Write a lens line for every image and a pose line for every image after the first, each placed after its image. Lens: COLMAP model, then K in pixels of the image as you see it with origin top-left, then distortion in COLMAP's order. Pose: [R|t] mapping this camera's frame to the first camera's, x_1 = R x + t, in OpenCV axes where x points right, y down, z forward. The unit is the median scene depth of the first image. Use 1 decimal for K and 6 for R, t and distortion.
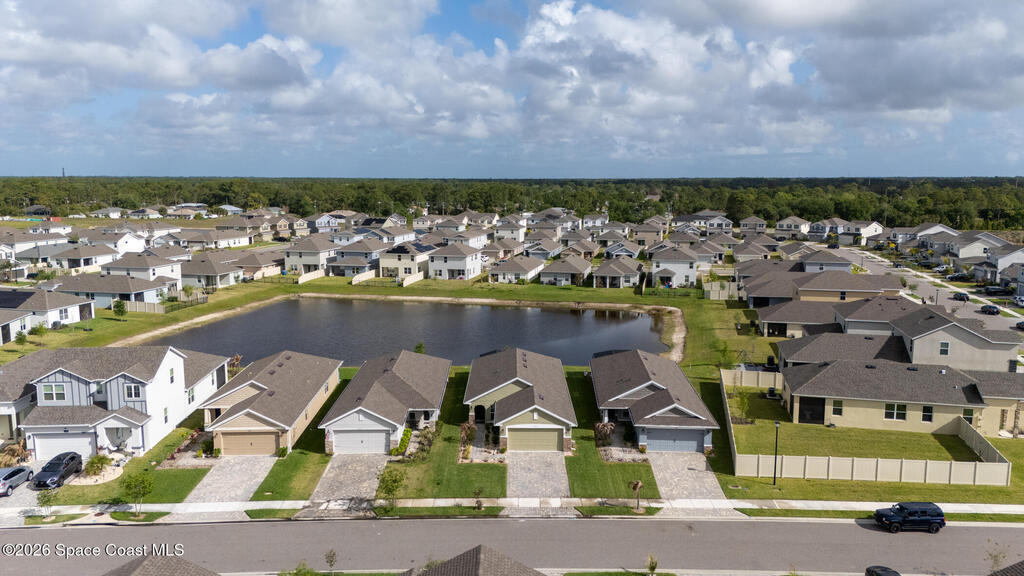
lens RADIAL K [[751.5, 0, 512.0], [0, 751.5, 288.0], [0, 0, 1]] dist [0.076289, -0.068363]
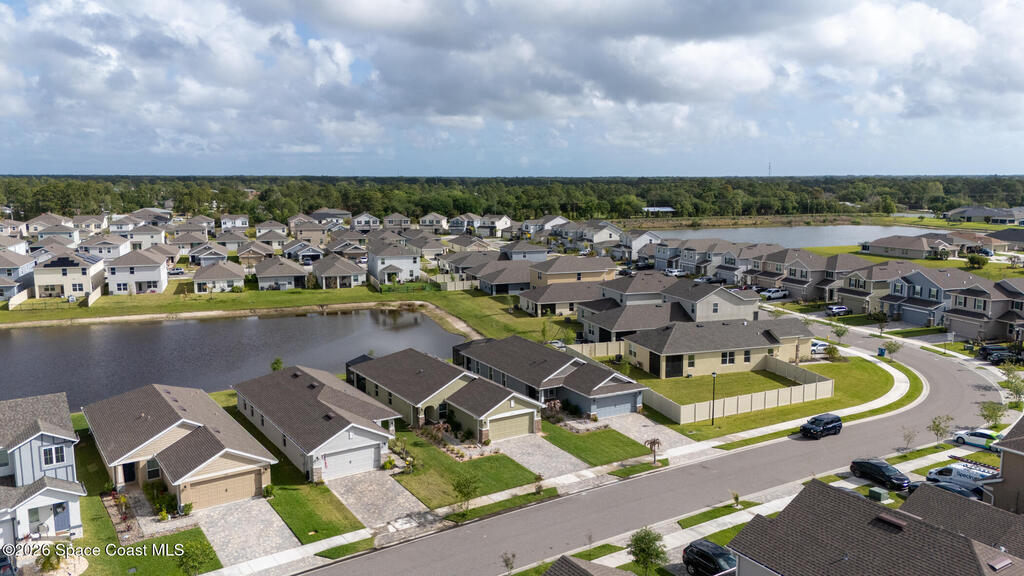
lens RADIAL K [[768.5, 0, 512.0], [0, 768.5, 288.0], [0, 0, 1]] dist [0.112981, -0.116773]
pose [[0.845407, -0.077111, 0.528527, -0.186998], [0.077937, 0.996742, 0.020759, -0.003422], [-0.528406, 0.023642, 0.848663, 0.036559]]
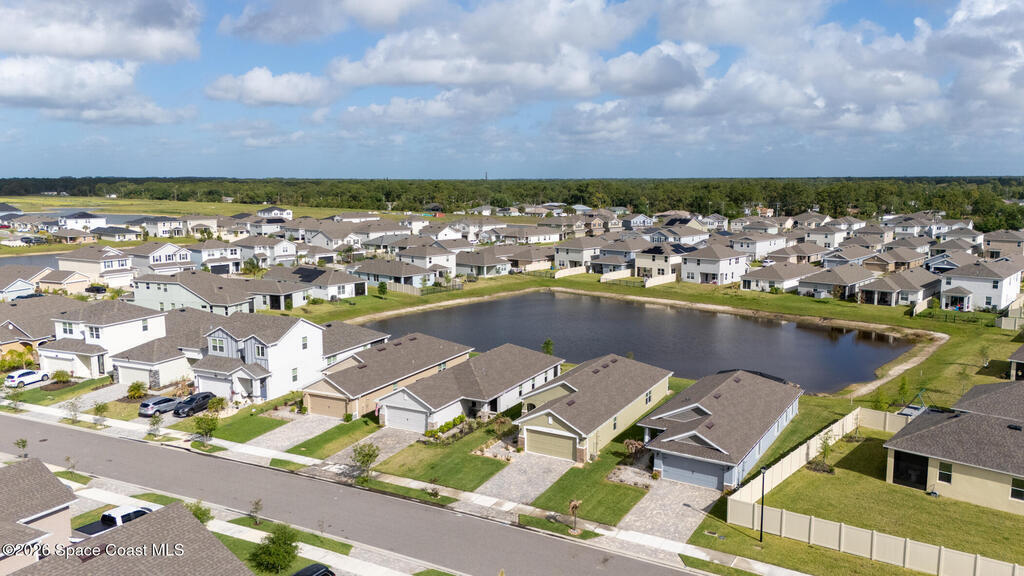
lens RADIAL K [[751.5, 0, 512.0], [0, 751.5, 288.0], [0, 0, 1]] dist [0.076289, -0.068363]
pose [[0.874939, 0.066456, -0.479651, 0.161481], [-0.066718, 0.997635, 0.016523, -0.005105], [0.479614, 0.017544, 0.877304, 0.042164]]
